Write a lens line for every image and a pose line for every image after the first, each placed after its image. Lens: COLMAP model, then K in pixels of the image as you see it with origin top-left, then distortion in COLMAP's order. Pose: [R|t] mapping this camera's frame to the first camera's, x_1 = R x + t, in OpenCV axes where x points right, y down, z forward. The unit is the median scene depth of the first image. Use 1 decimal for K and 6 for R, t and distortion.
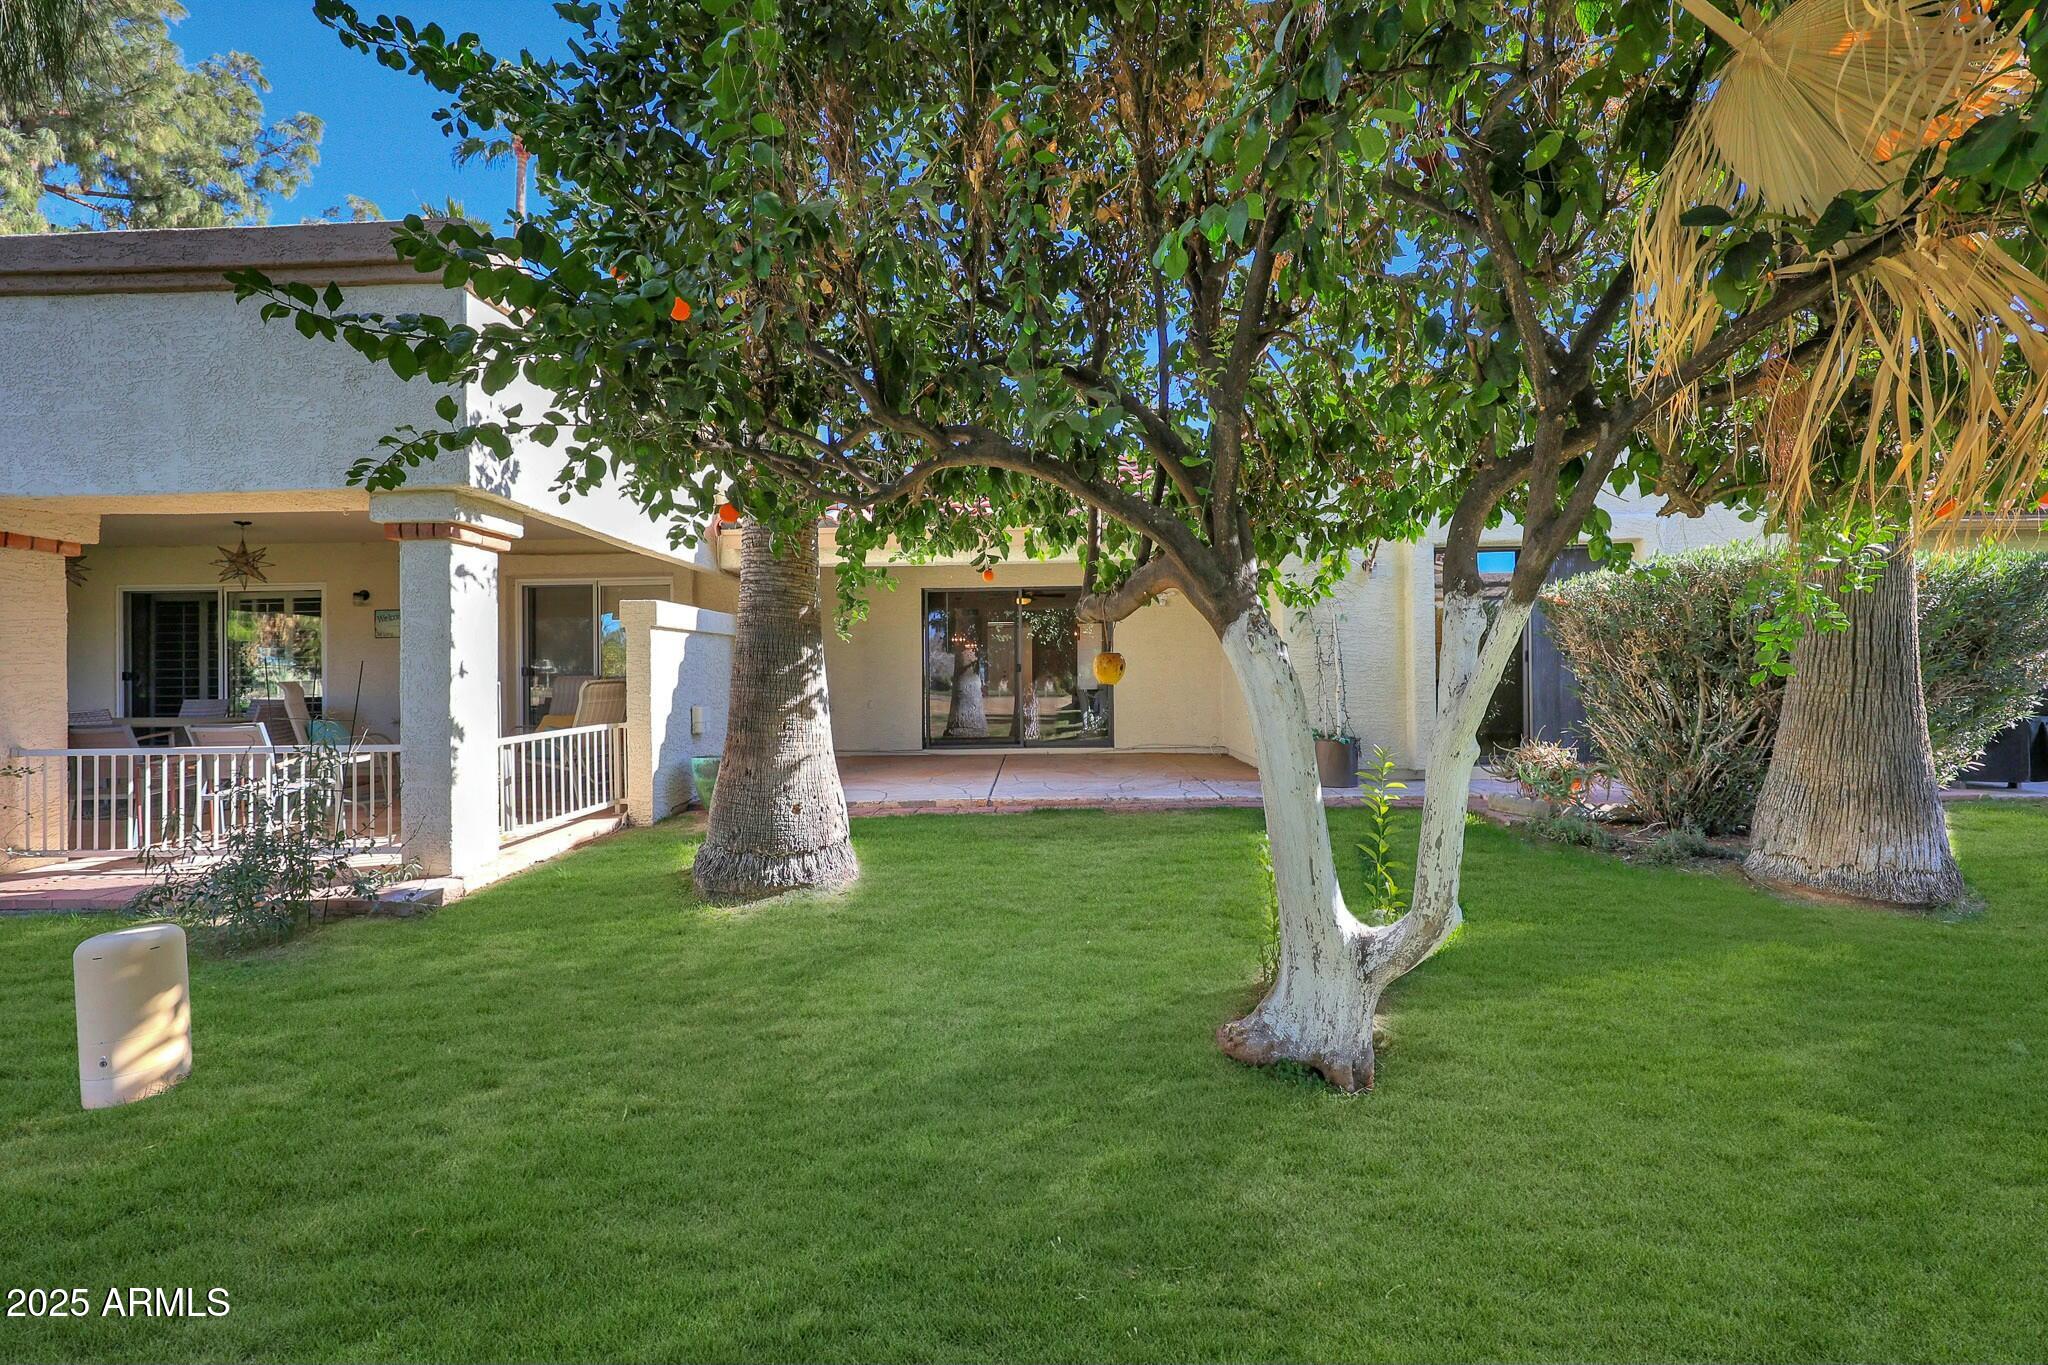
lens RADIAL K [[827.7, 0, 1034.9], [0, 827.7, 687.7], [0, 0, 1]] dist [-0.020227, -0.000231]
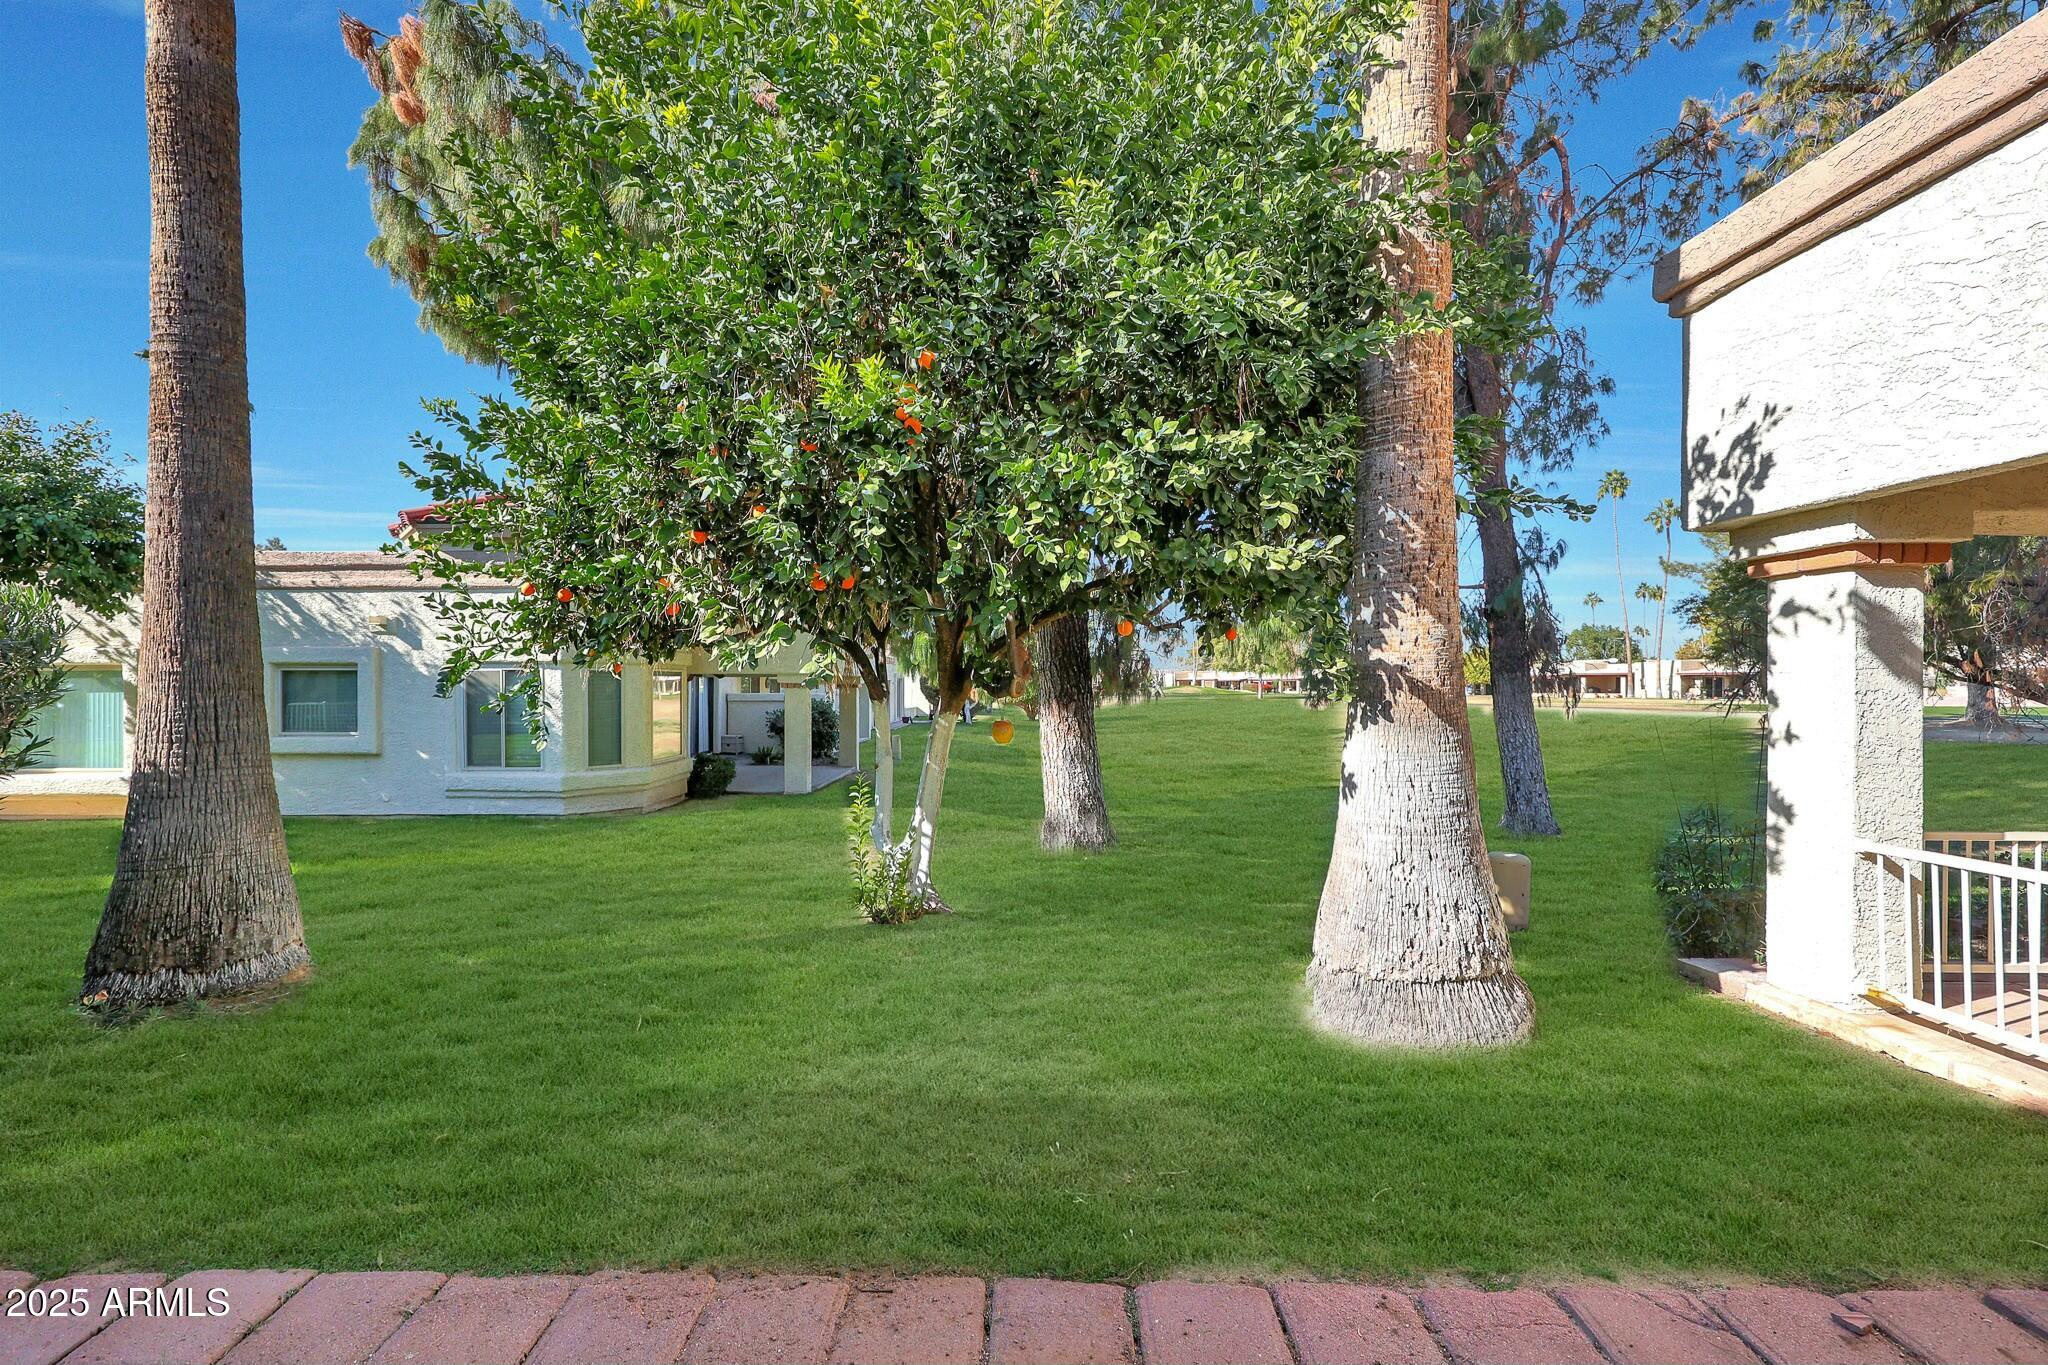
lens RADIAL K [[830.0, 0, 1011.8], [0, 830.0, 691.7], [0, 0, 1]] dist [0.001946, -0.000296]
pose [[-0.999874, 0.013543, -0.008290, 0.045615], [0.013381, 0.999723, 0.019351, -0.071040], [0.008550, 0.019238, -0.999778, 1.415131]]
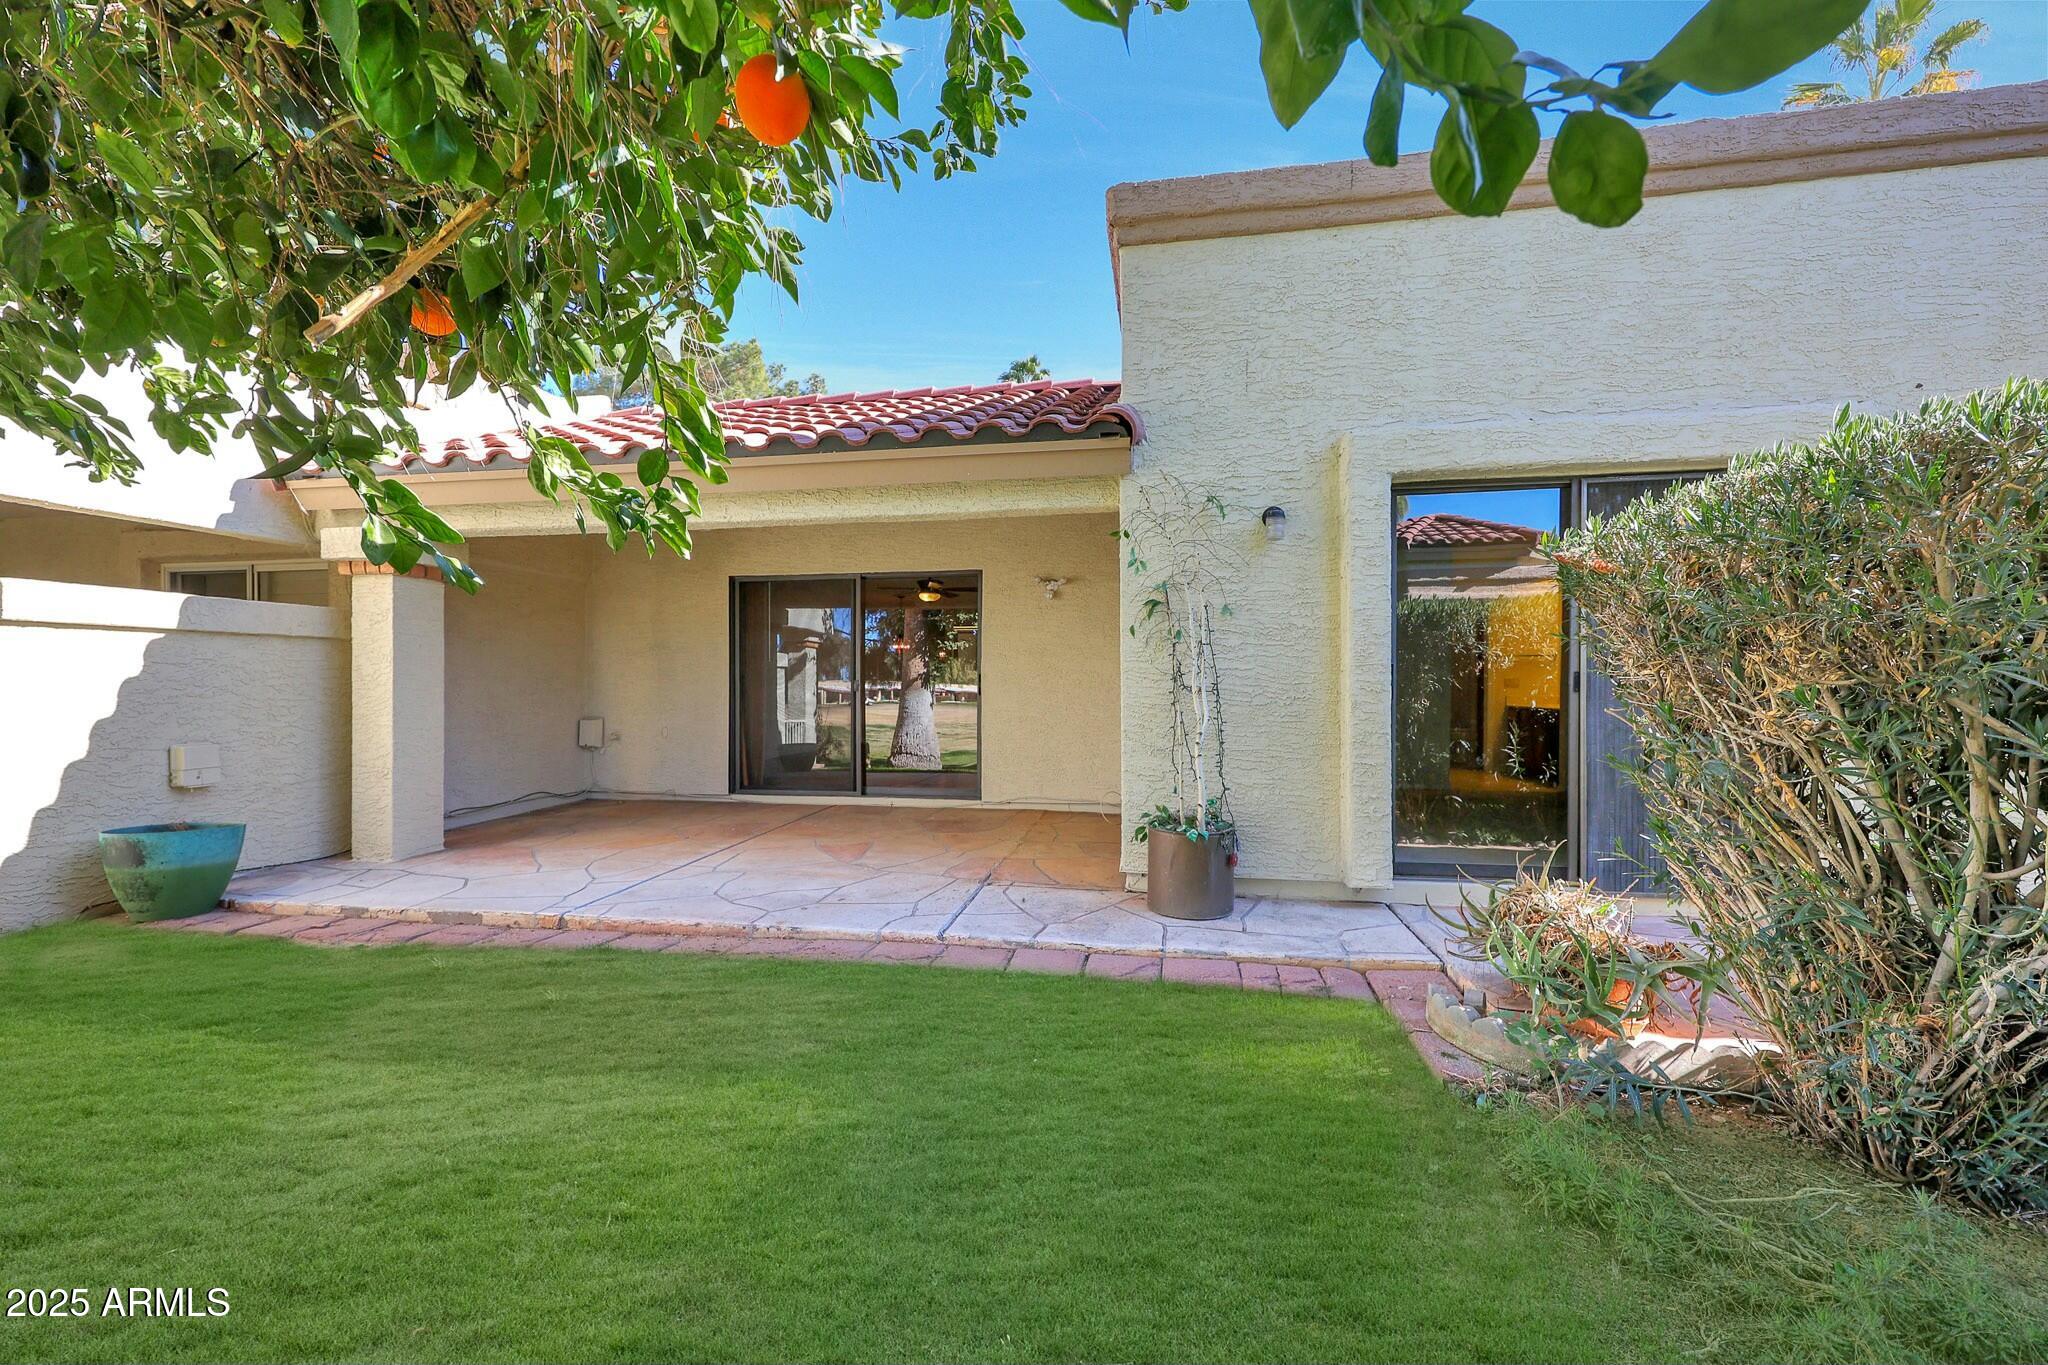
lens RADIAL K [[827.7, 0, 1034.9], [0, 827.7, 687.7], [0, 0, 1]] dist [-0.020227, -0.000231]
pose [[0.992216, 0.012225, -0.123927, 0.401424], [-0.013402, 0.999873, -0.008671, -0.031366], [0.123805, 0.010264, 0.992253, 0.532364]]
